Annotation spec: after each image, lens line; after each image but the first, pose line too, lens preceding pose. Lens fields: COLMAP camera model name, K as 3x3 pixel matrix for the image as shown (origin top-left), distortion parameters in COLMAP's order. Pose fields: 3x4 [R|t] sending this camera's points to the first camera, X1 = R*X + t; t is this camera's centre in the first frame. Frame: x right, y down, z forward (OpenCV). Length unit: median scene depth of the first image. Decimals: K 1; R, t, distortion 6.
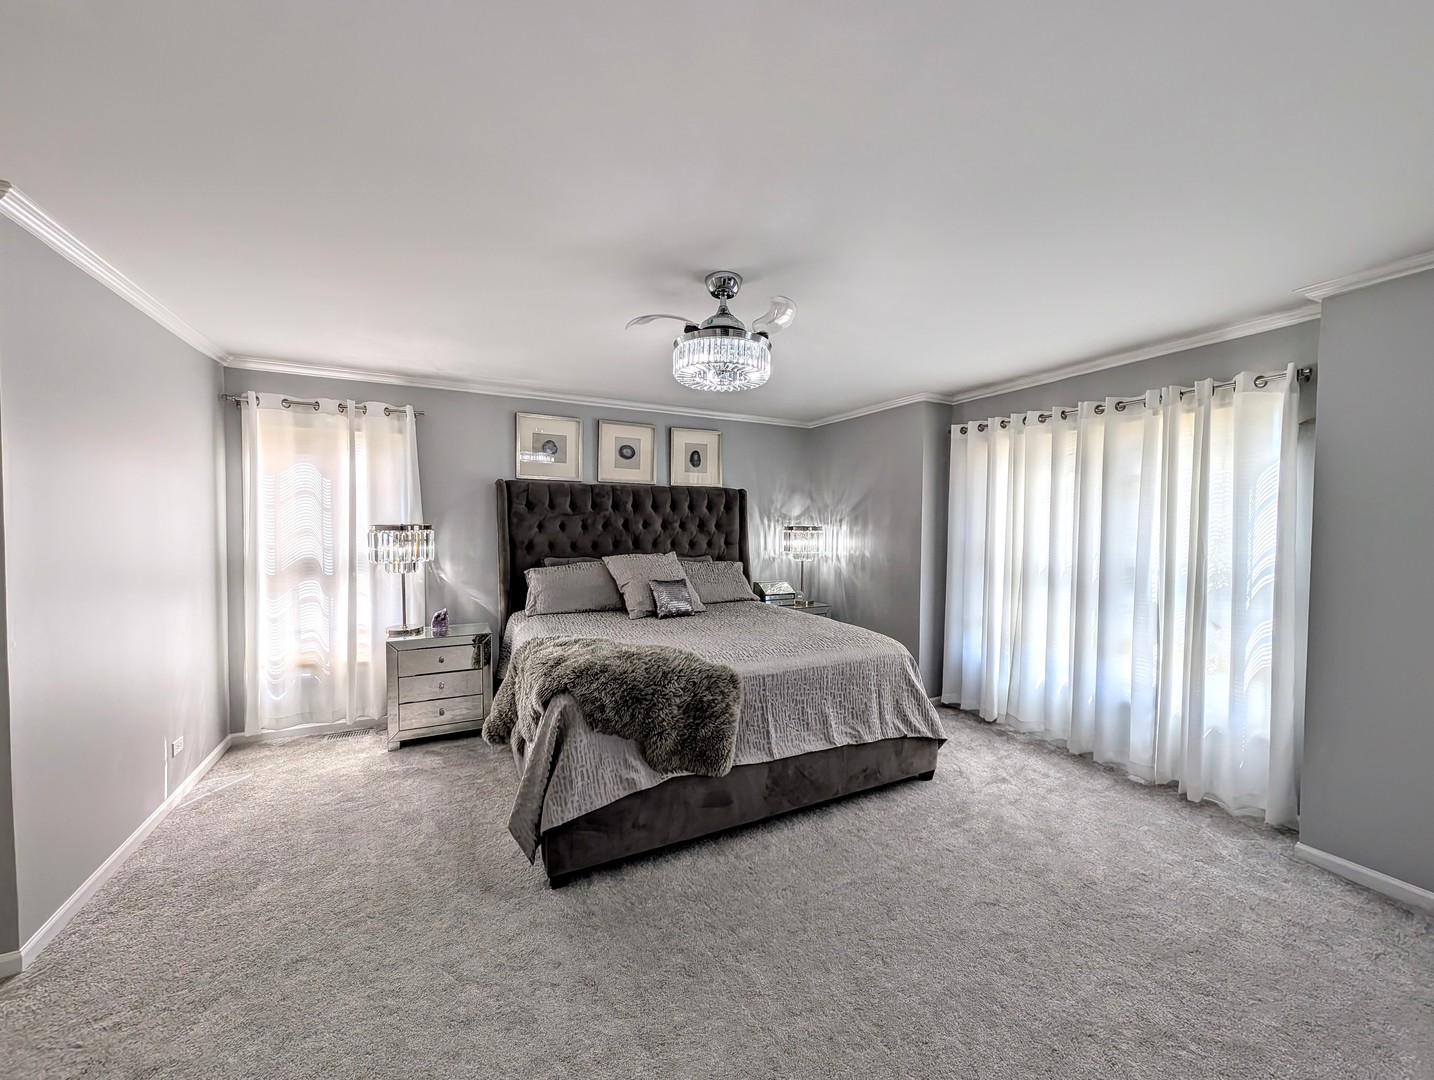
lens RADIAL K [[543.1, 0, 720.3], [0, 543.1, 532.2], [0, 0, 1]] dist [-0.001249, 0.000315]
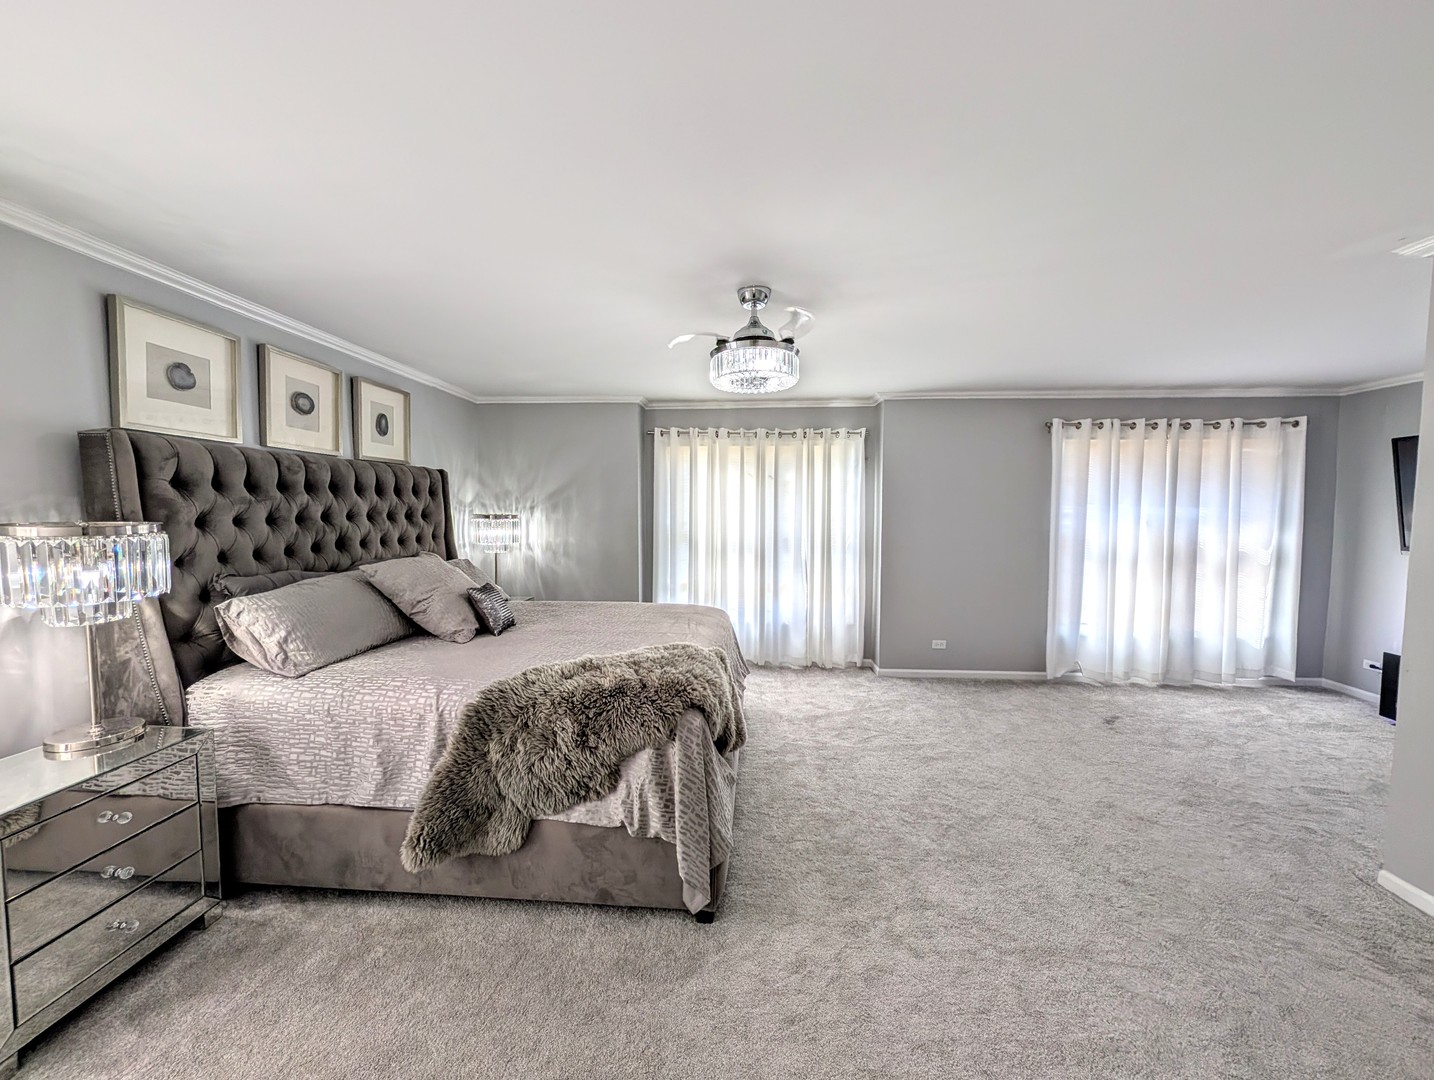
lens RADIAL K [[543.1, 0, 723.1], [0, 543.1, 540.0], [0, 0, 1]] dist [-0.001249, 0.000315]
pose [[0.514374, -0.054751, 0.855816, -0.517292], [0.015240, 0.998386, 0.054713, -0.014538], [-0.857431, -0.015100, 0.514378, 0.255625]]
